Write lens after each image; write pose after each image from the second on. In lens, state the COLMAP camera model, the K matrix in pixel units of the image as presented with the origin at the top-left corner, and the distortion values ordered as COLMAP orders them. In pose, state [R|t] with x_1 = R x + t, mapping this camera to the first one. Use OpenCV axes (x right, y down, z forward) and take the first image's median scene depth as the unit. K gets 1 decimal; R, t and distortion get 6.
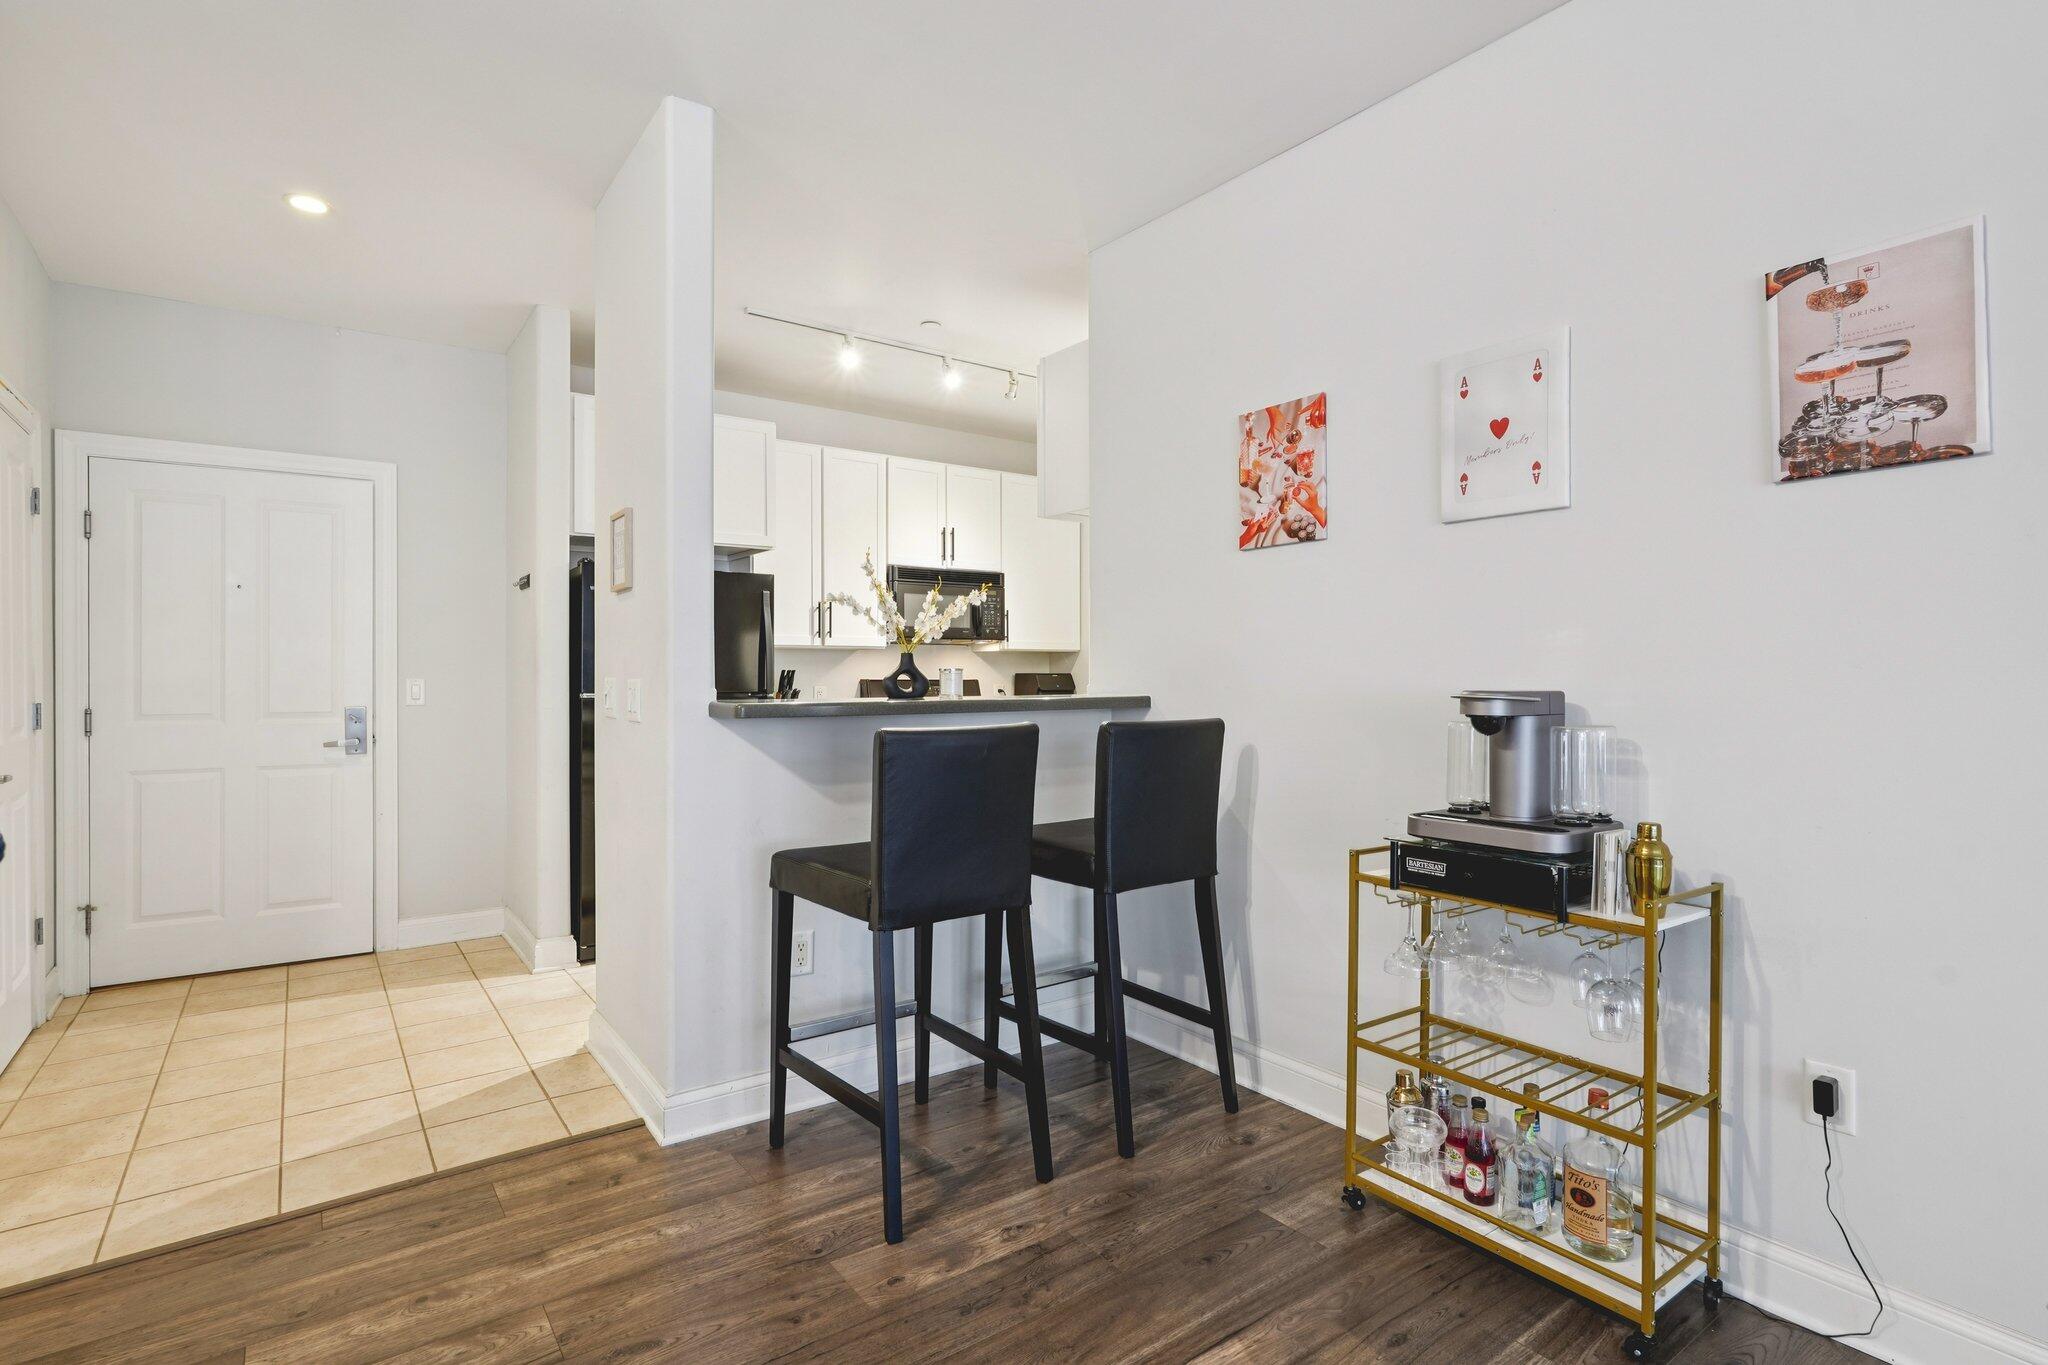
lens RADIAL K [[997.5, 0, 1019.8], [0, 997.5, 677.4], [0, 0, 1]] dist [-0.004486, -0.000674]
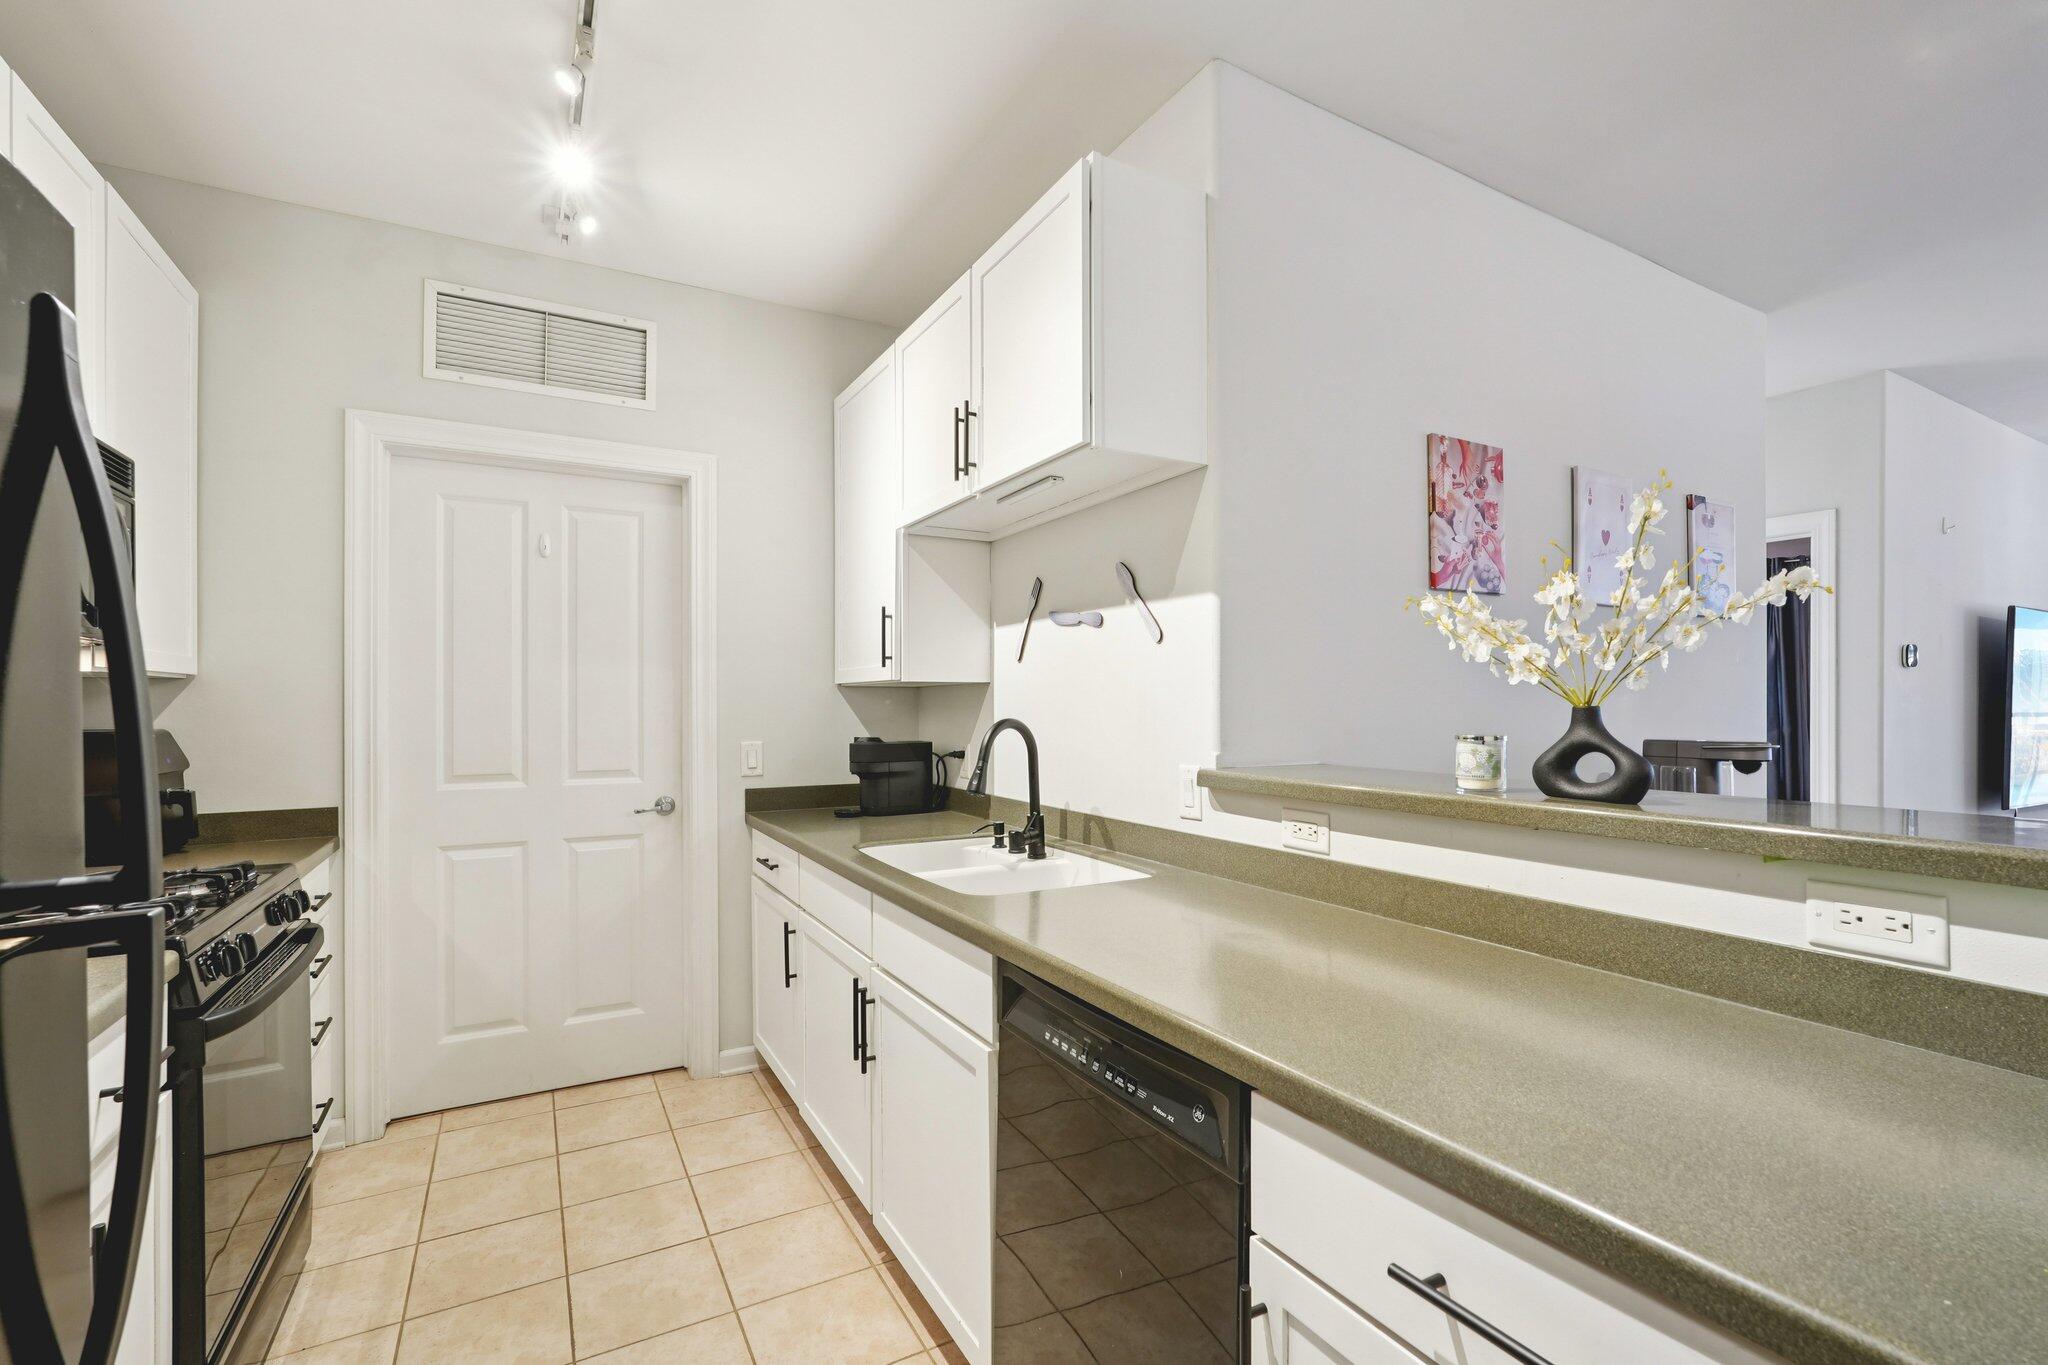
lens RADIAL K [[902.2, 0, 1026.3], [0, 902.2, 705.0], [0, 0, 1]] dist [-0.020383, 0.010701]
pose [[0.115640, 0.000451, 0.993291, -0.615922], [0.003949, 0.999992, -0.000914, -0.027578], [-0.993283, 0.004028, 0.115637, 1.303055]]
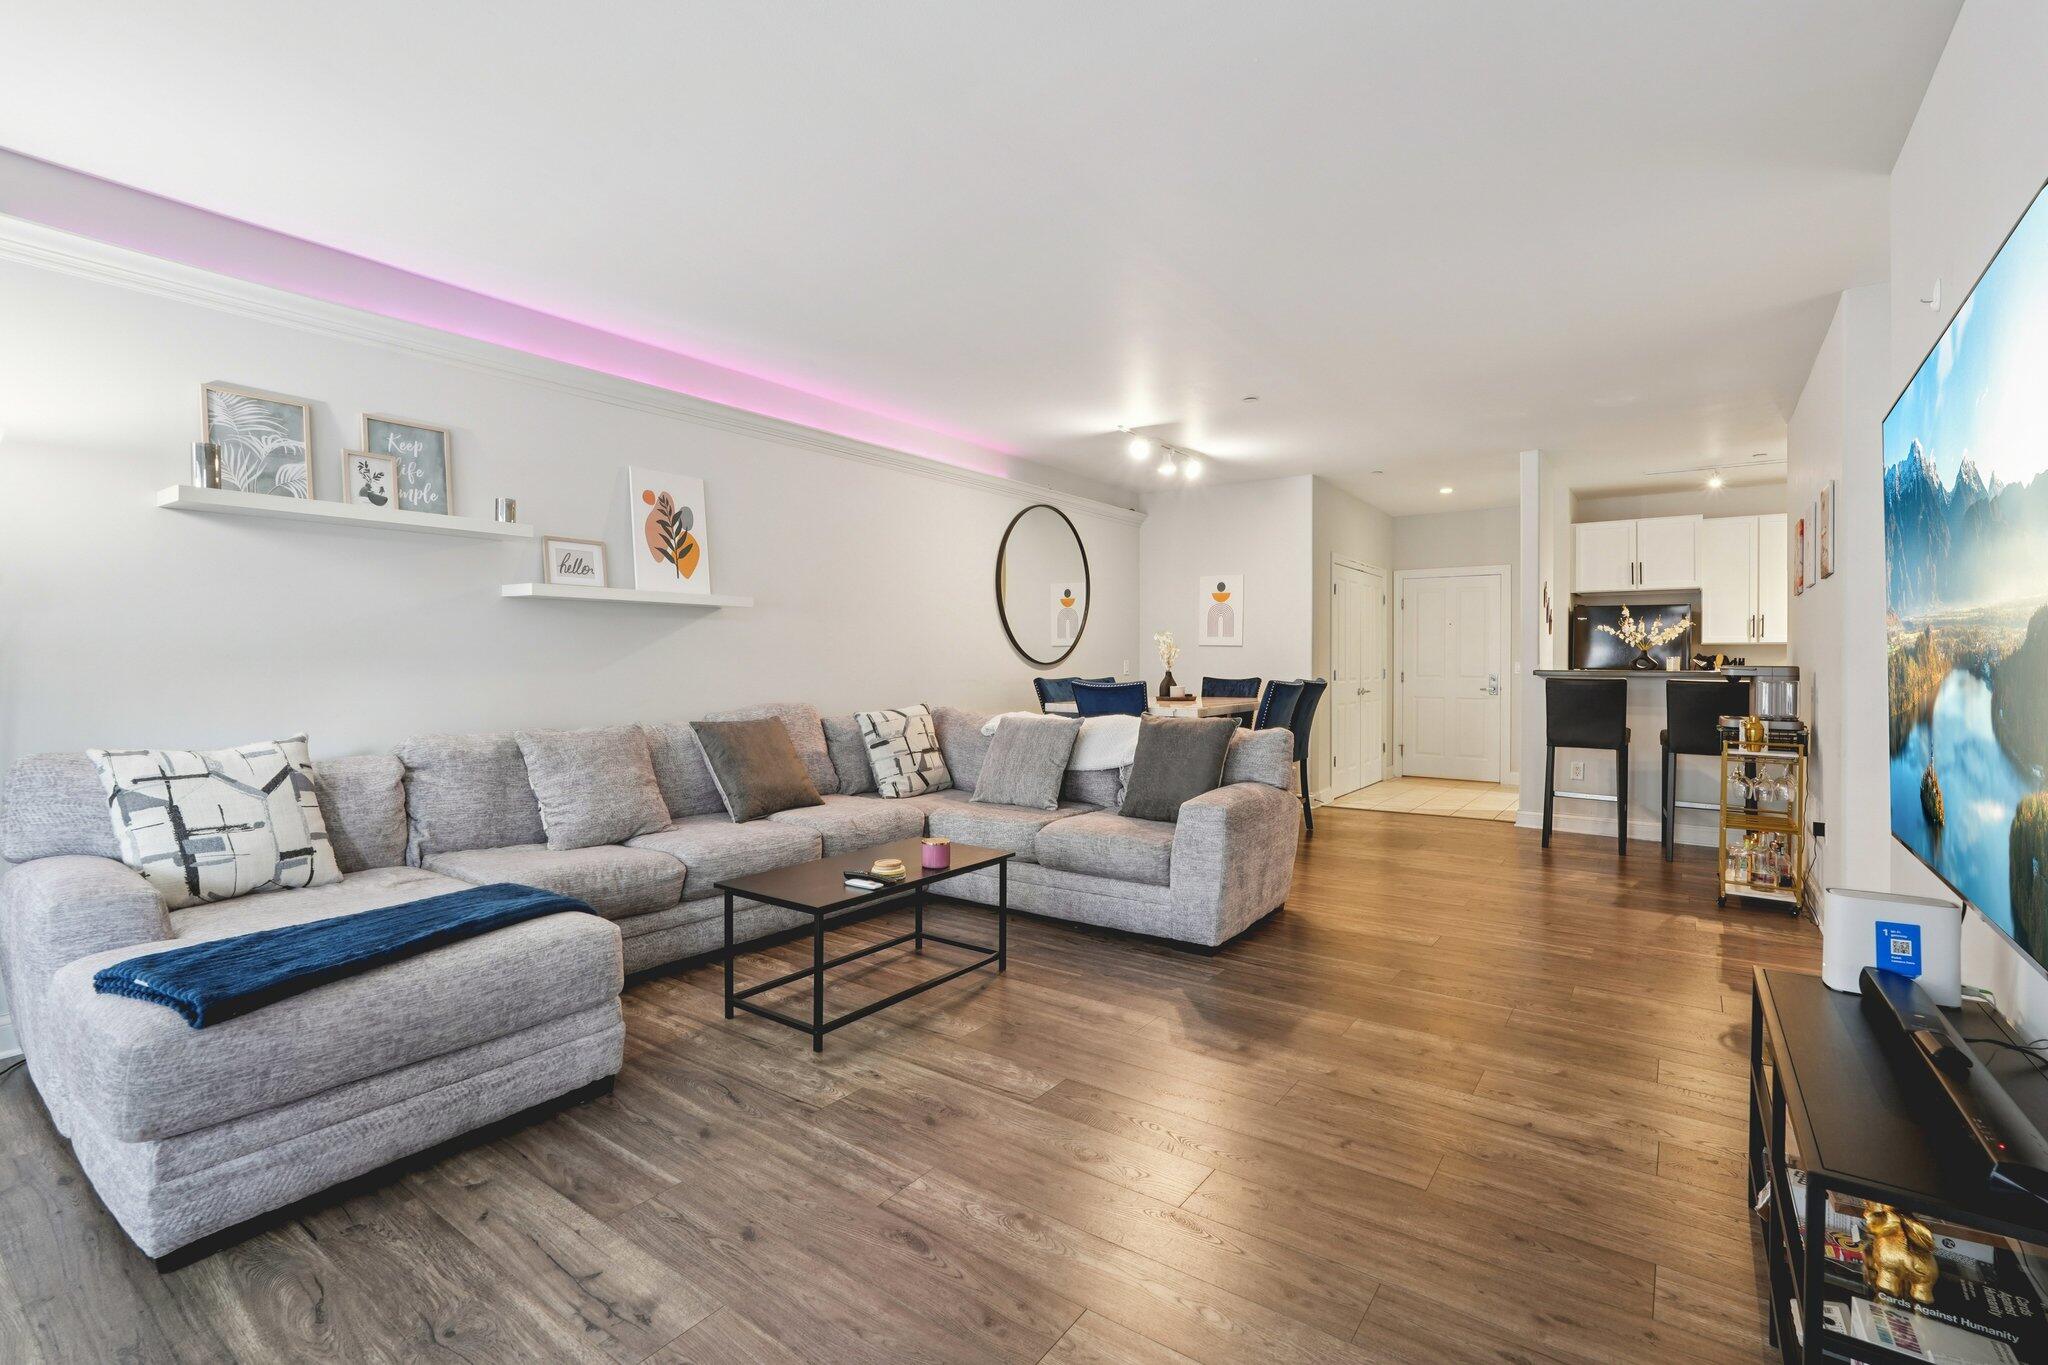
lens RADIAL K [[941.0, 0, 1027.8], [0, 941.0, 659.1], [0, 0, 1]] dist [-0.000076, -0.000354]
pose [[0.317751, 0.000541, -0.948174, 1.545873], [-0.007868, 0.999967, -0.002066, 0.012089], [0.948141, 0.008117, 0.317745, -1.035357]]
